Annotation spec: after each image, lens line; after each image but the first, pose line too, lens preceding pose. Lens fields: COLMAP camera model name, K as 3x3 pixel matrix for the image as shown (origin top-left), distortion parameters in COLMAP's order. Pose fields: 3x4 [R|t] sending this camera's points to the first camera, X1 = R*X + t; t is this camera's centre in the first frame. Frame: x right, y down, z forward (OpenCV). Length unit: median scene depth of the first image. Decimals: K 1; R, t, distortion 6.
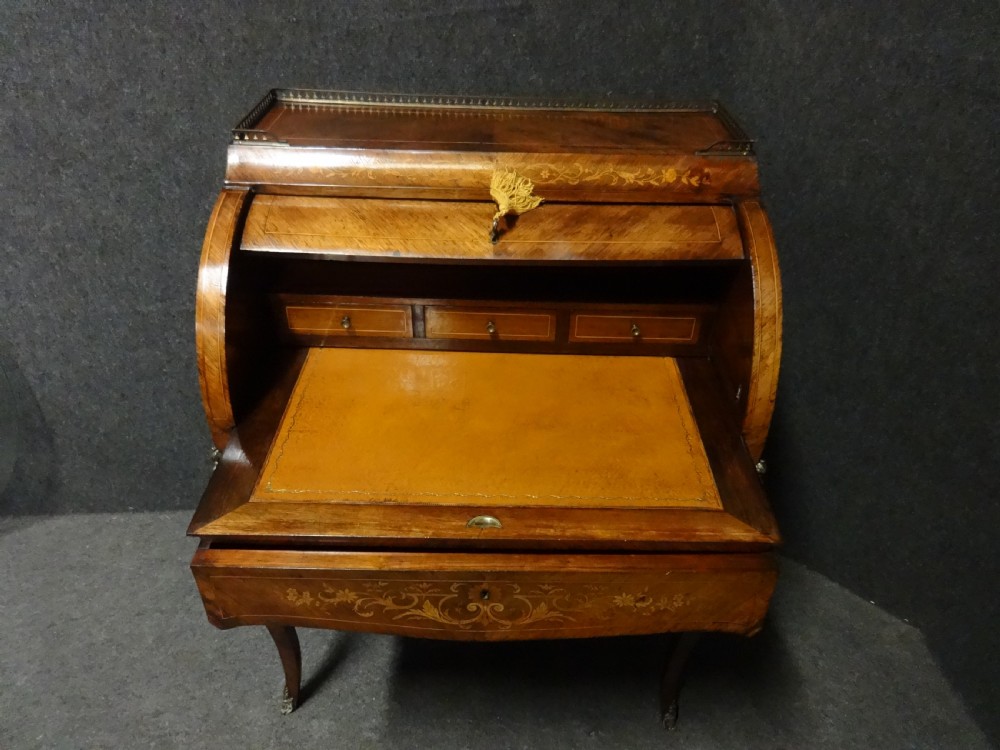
lens RADIAL K [[749.1, 0, 502.0], [0, 749.1, 374.4], [0, 0, 1]] dist [0.009762, -0.009918]
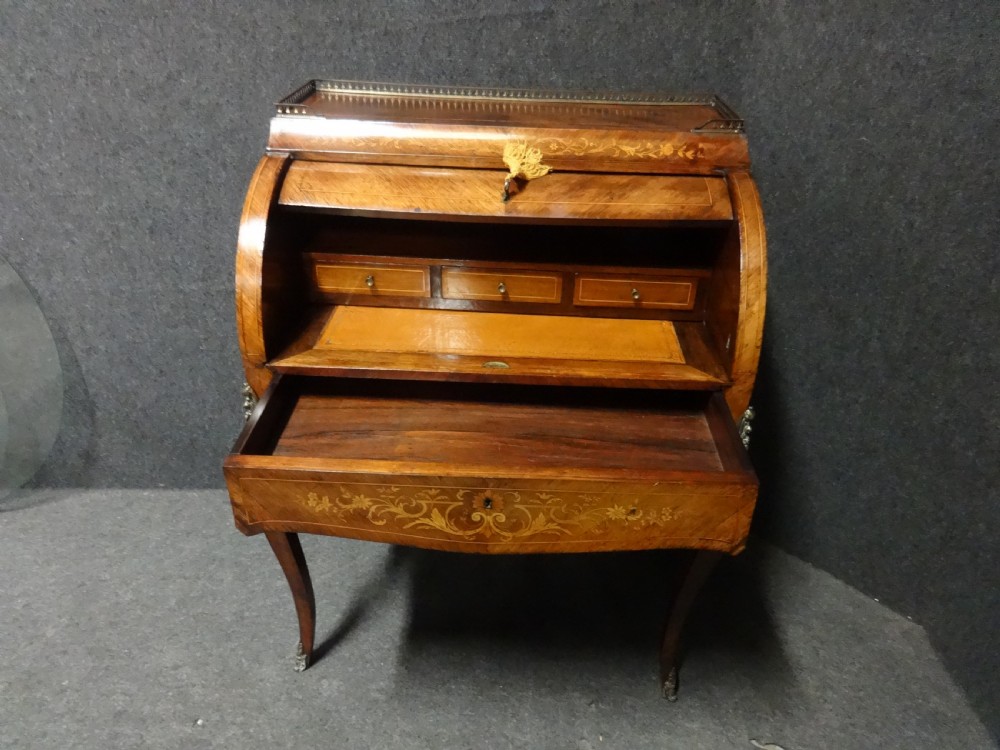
lens RADIAL K [[749.1, 0, 503.3], [0, 749.1, 383.6], [0, 0, 1]] dist [0.009762, -0.009918]
pose [[0.999357, 0.021873, -0.028393, 0.021876], [-0.023960, 0.996869, -0.075353, 0.166753], [0.026656, 0.075985, 0.996753, -0.080934]]
